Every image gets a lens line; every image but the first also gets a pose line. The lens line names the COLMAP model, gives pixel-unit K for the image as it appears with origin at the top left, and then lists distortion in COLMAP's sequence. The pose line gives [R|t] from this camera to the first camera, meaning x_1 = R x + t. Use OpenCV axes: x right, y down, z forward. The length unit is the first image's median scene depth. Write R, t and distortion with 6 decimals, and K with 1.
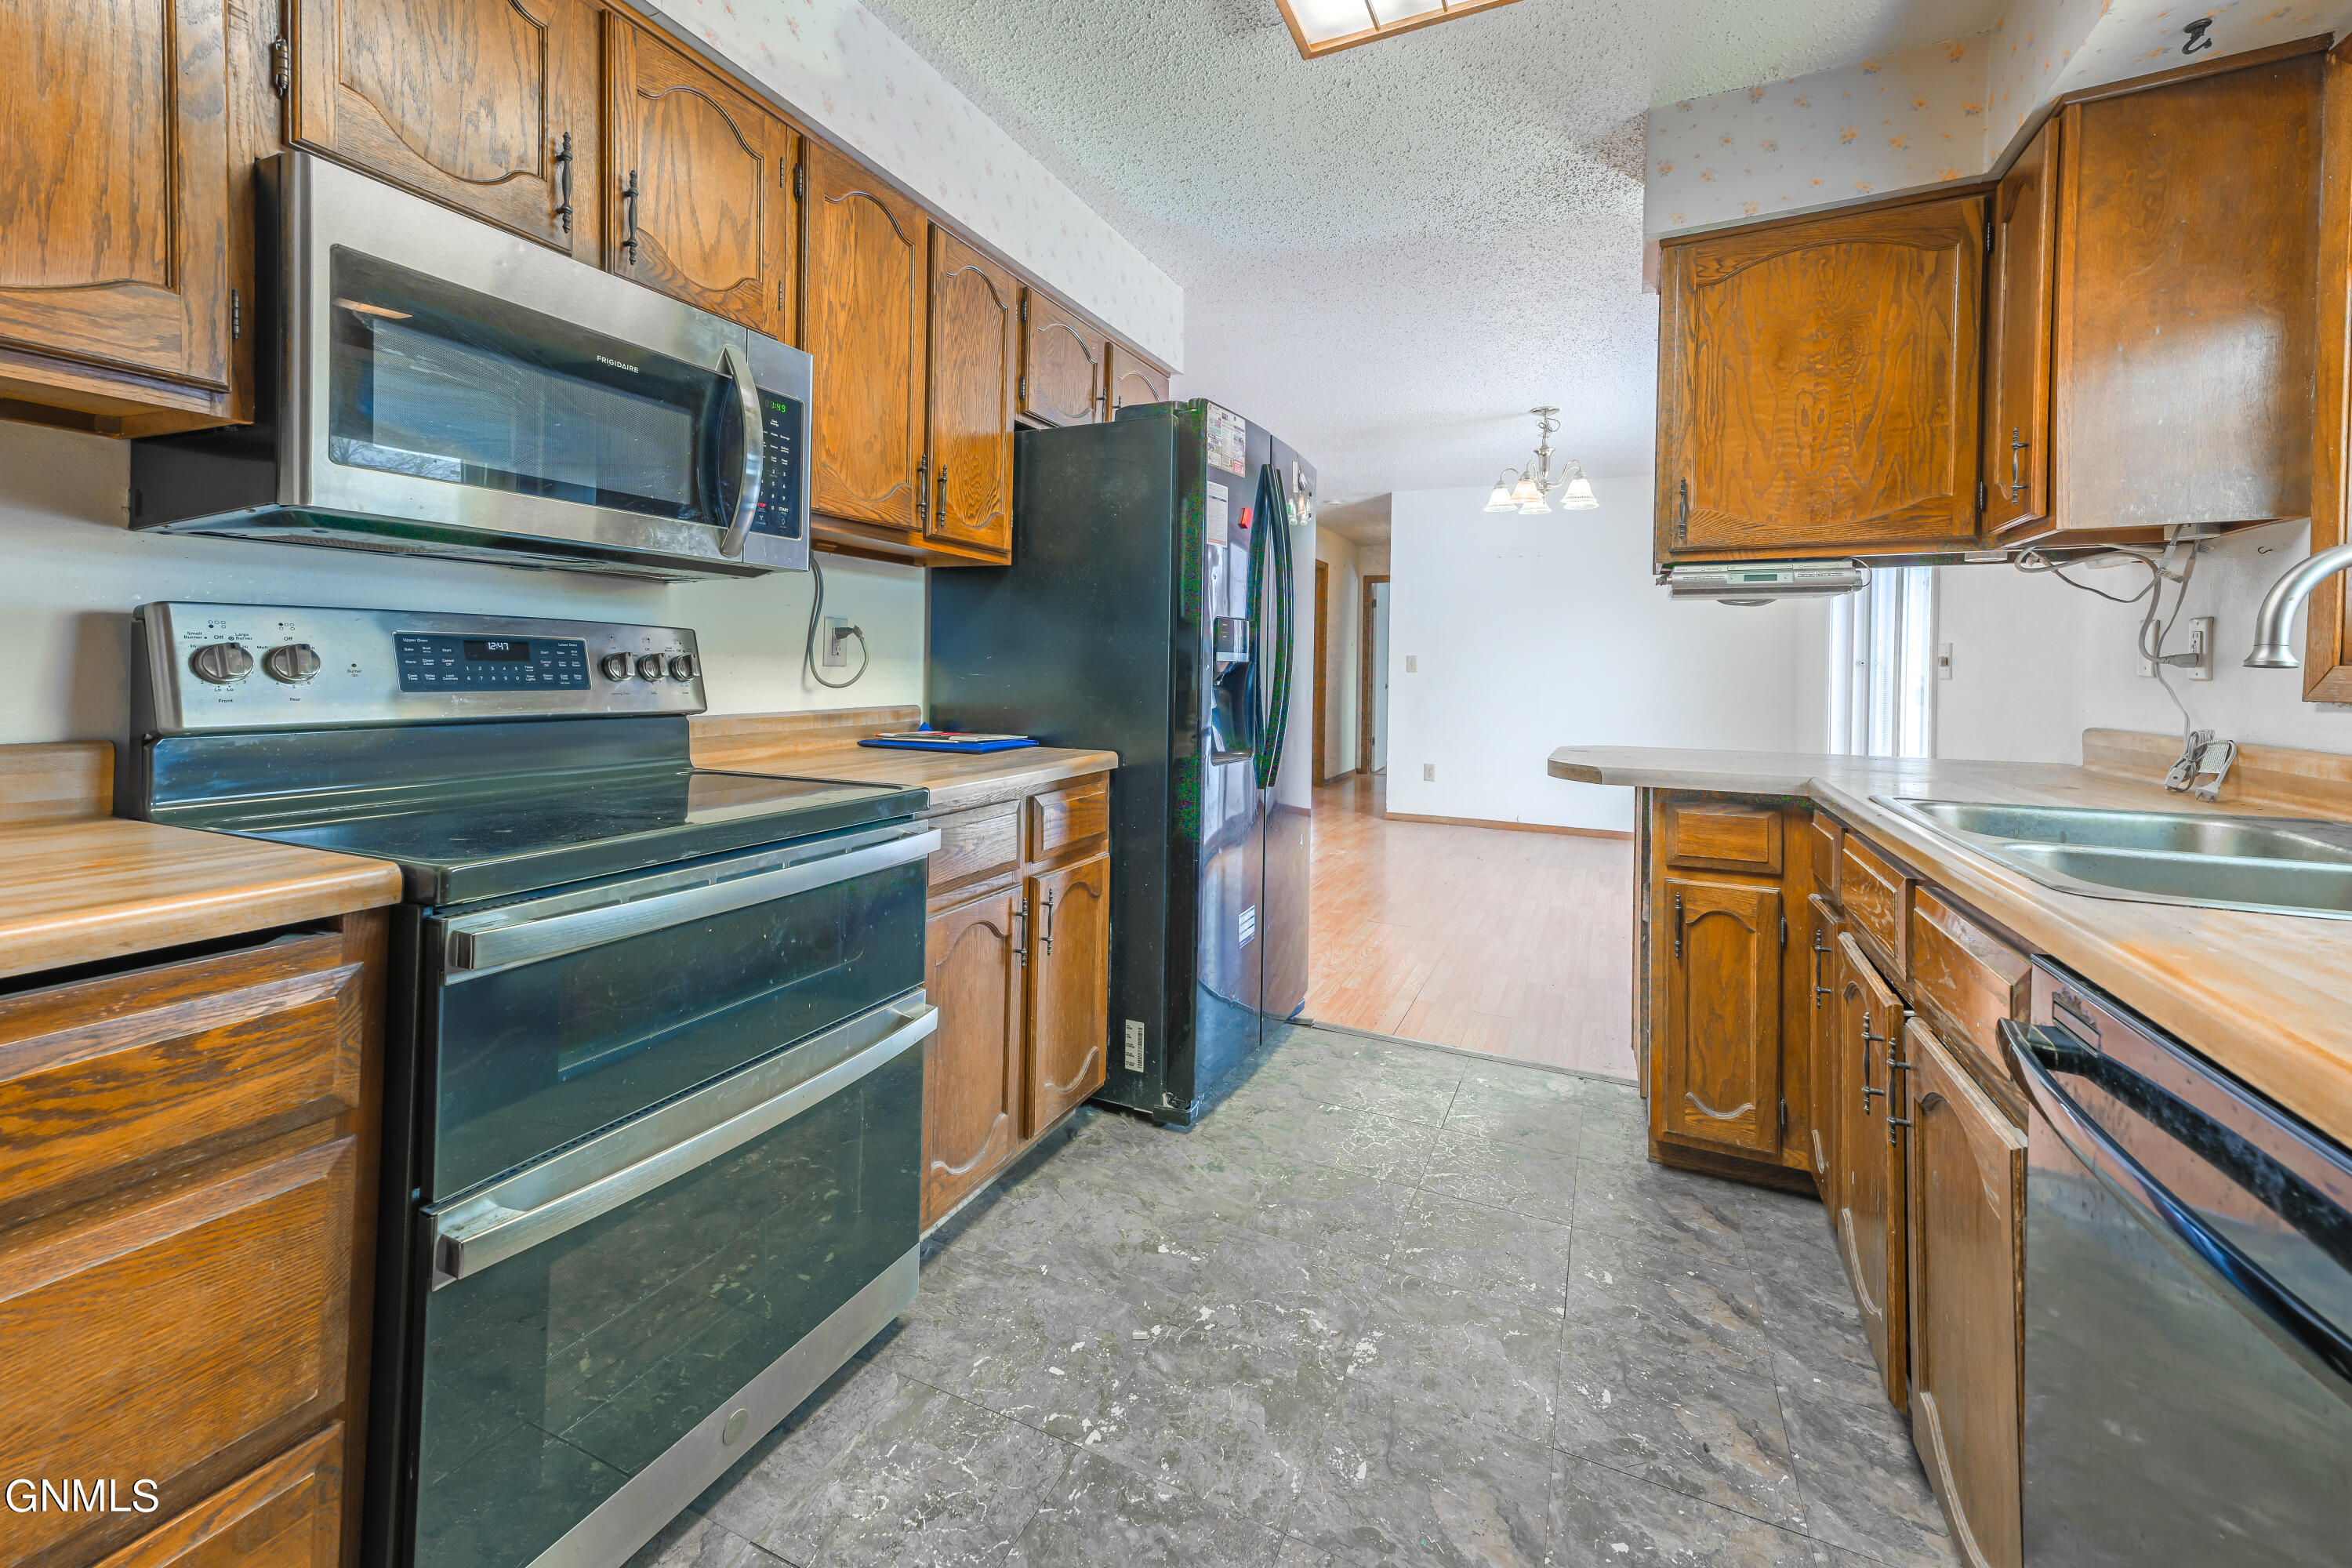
lens RADIAL K [[957.9, 0, 1172.9], [0, 957.9, 708.7], [0, 0, 1]] dist [0.027801, -0.000072]
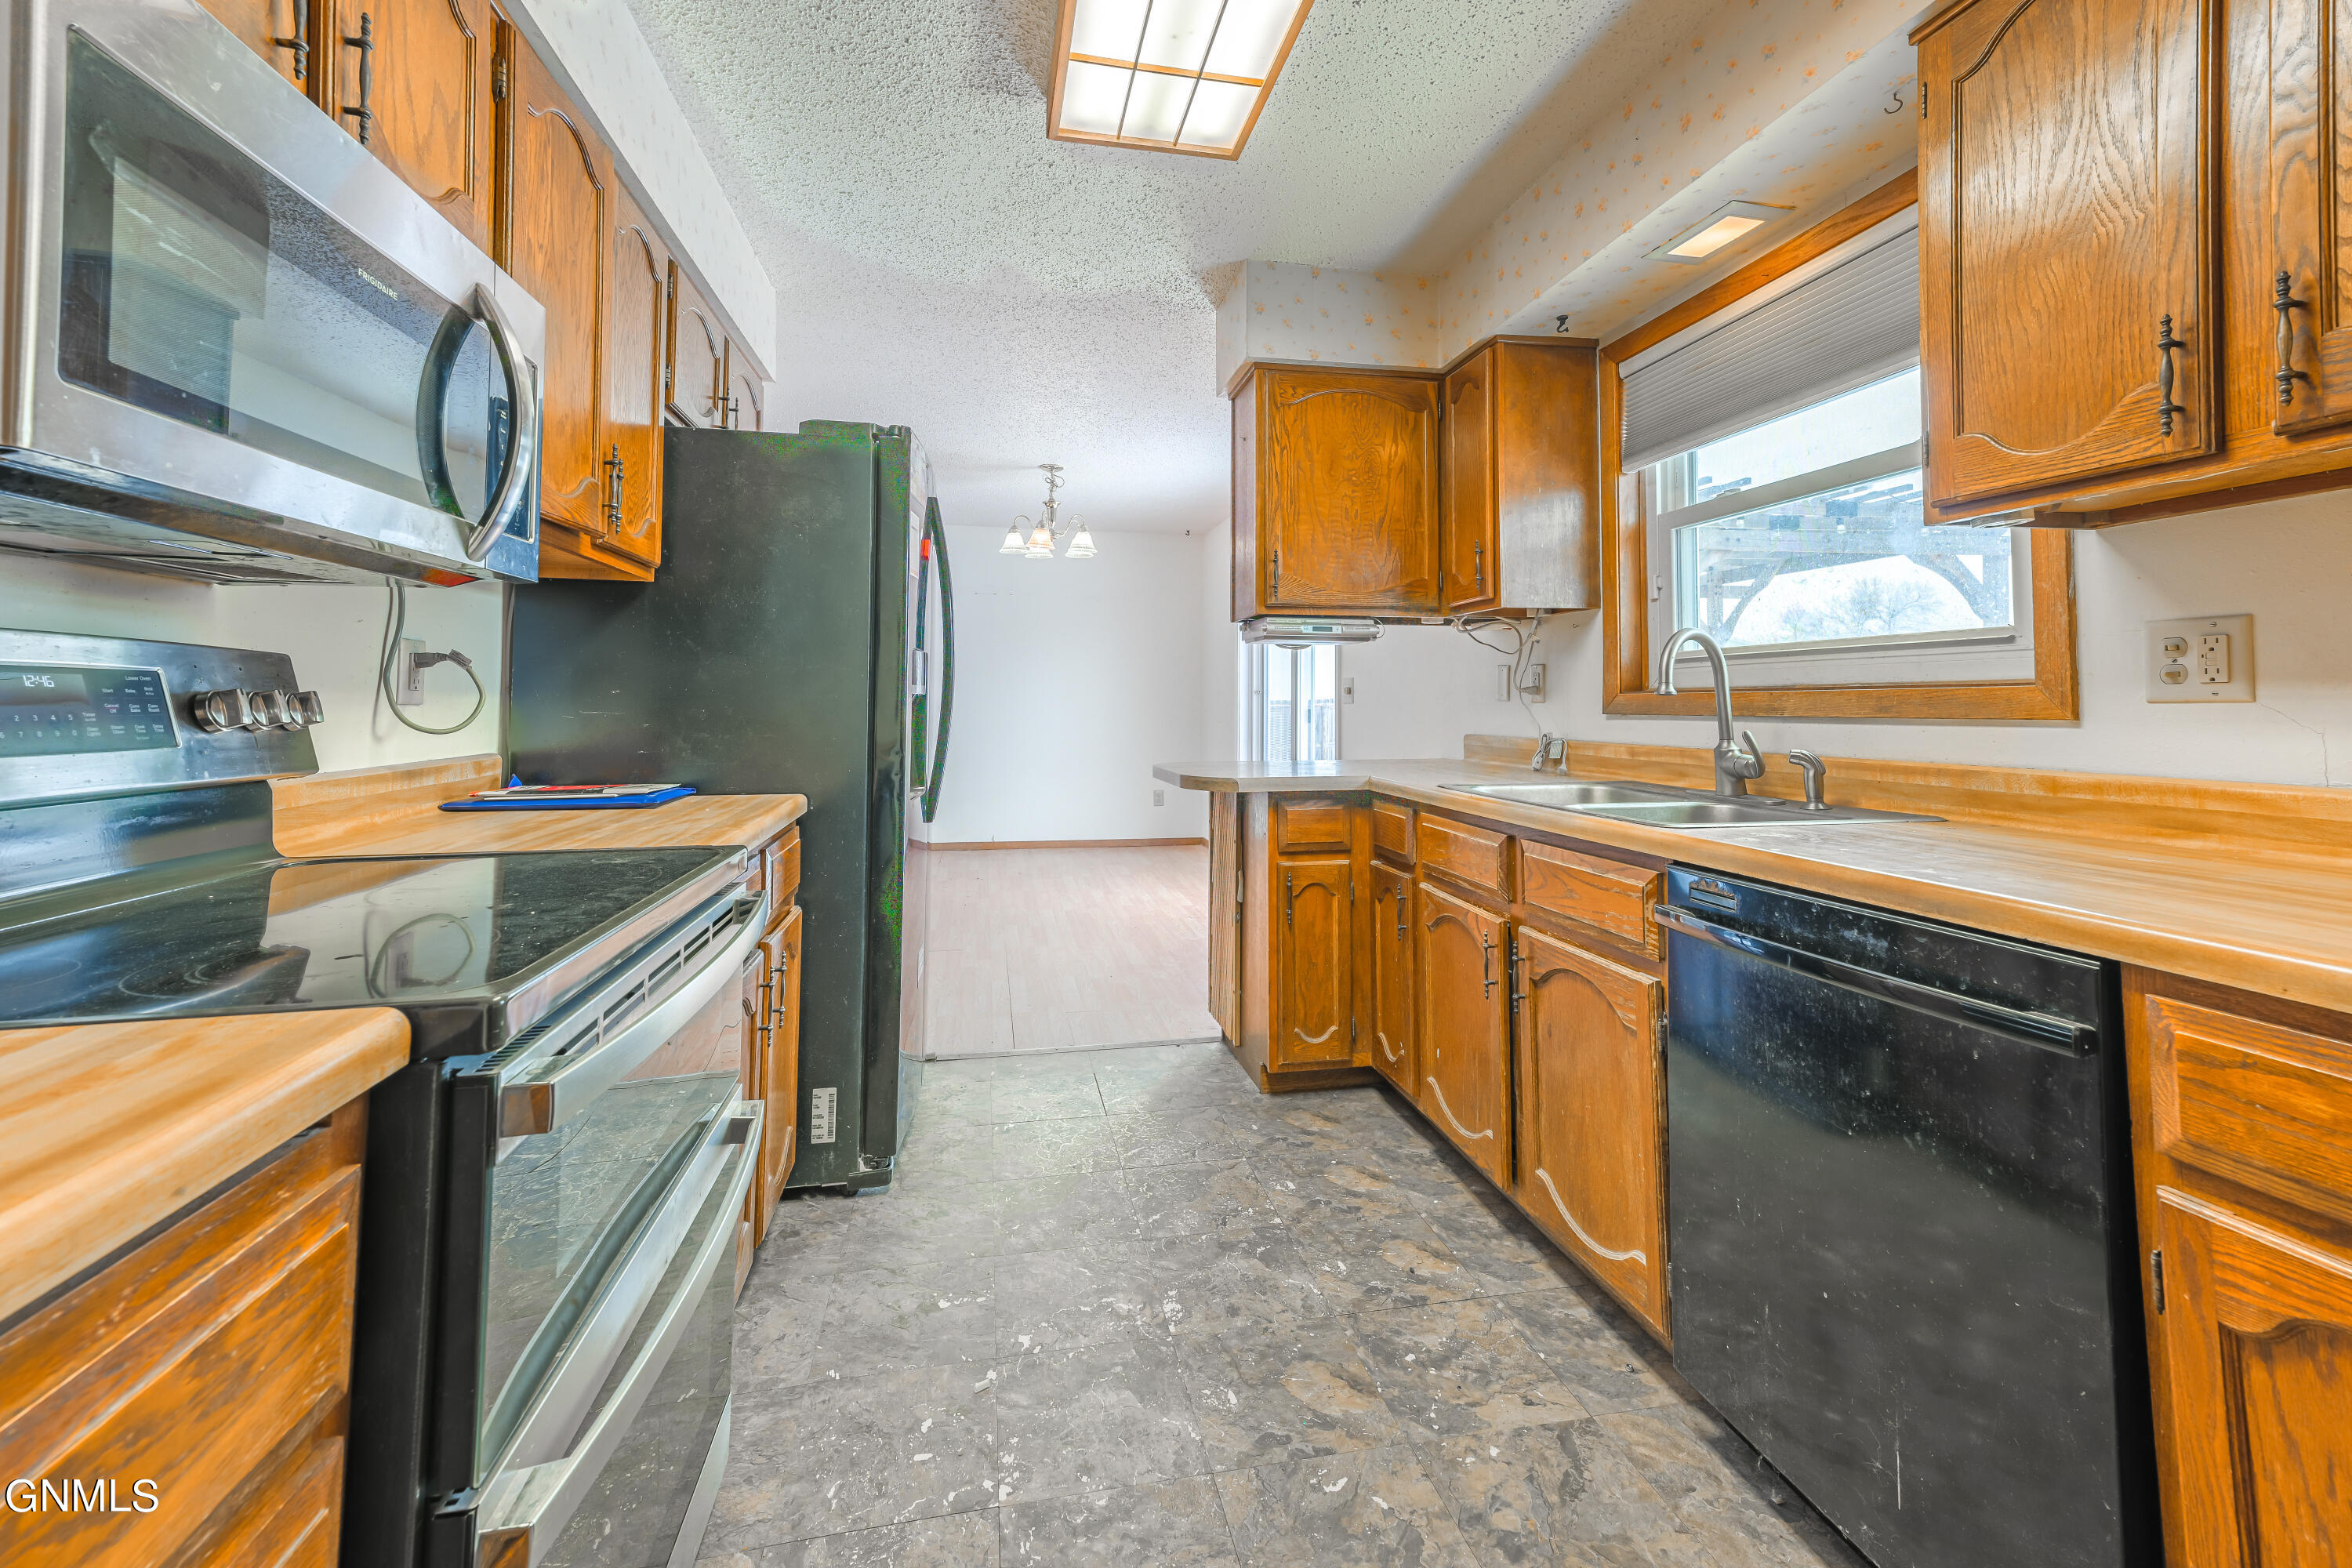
lens RADIAL K [[958.8, 0, 1166.0], [0, 958.8, 713.5], [0, 0, 1]] dist [0.027628, 0.000225]
pose [[0.809202, -0.019318, 0.587213, -0.366594], [0.034102, 0.999319, -0.014120, -0.008371], [-0.586540, 0.031451, 0.809309, 0.063326]]
